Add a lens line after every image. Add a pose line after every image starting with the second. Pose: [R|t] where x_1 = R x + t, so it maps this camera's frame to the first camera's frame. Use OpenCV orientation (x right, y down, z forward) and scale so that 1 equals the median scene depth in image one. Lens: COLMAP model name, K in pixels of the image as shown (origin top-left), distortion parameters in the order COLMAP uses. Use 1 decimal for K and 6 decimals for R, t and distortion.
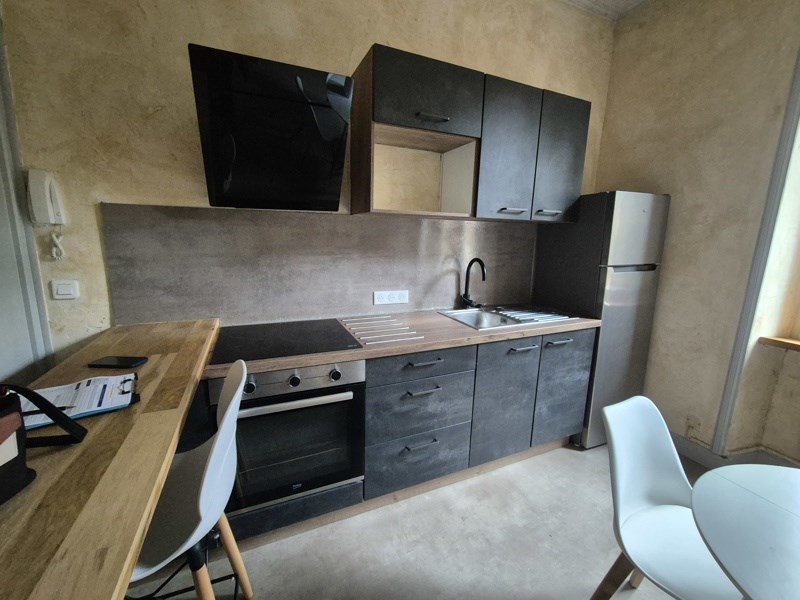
lens RADIAL K [[327.9, 0, 403.7], [0, 327.9, 293.5], [0, 0, 1]] dist [-0.003437, 0.000136]
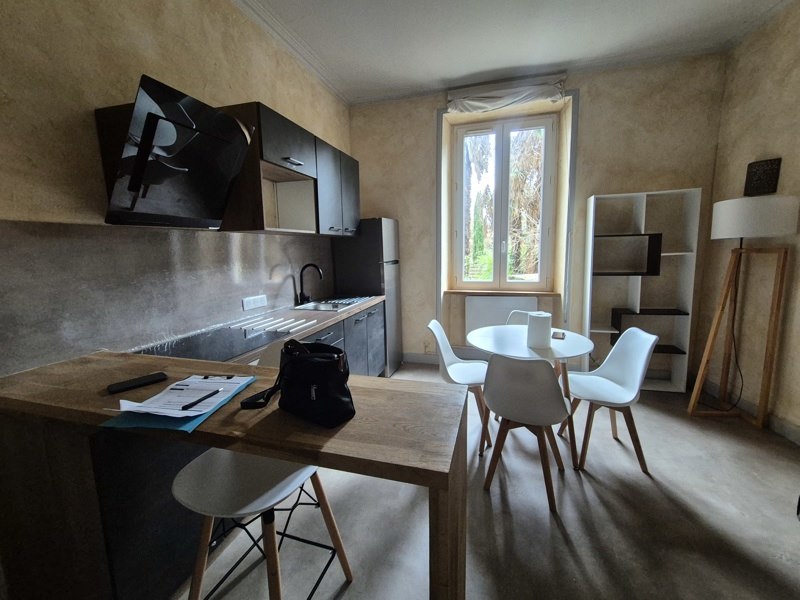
lens RADIAL K [[327.9, 0, 403.7], [0, 327.9, 293.5], [0, 0, 1]] dist [-0.003437, 0.000136]
pose [[0.642536, -0.139832, 0.753389, -0.583041], [0.166246, 0.985228, 0.041078, 0.020570], [-0.748004, 0.098853, 0.656291, -0.150738]]
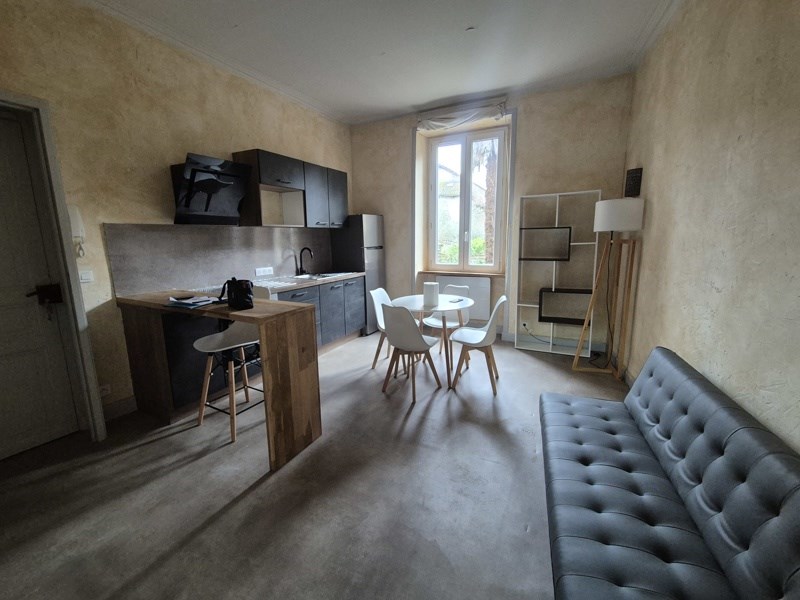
lens RADIAL K [[327.9, 0, 403.7], [0, 327.9, 293.5], [0, 0, 1]] dist [-0.003437, 0.000136]
pose [[0.777933, -0.139277, 0.612717, -0.581260], [0.138344, 0.989161, 0.049198, 0.153811], [-0.612929, 0.046493, 0.788769, -0.914506]]
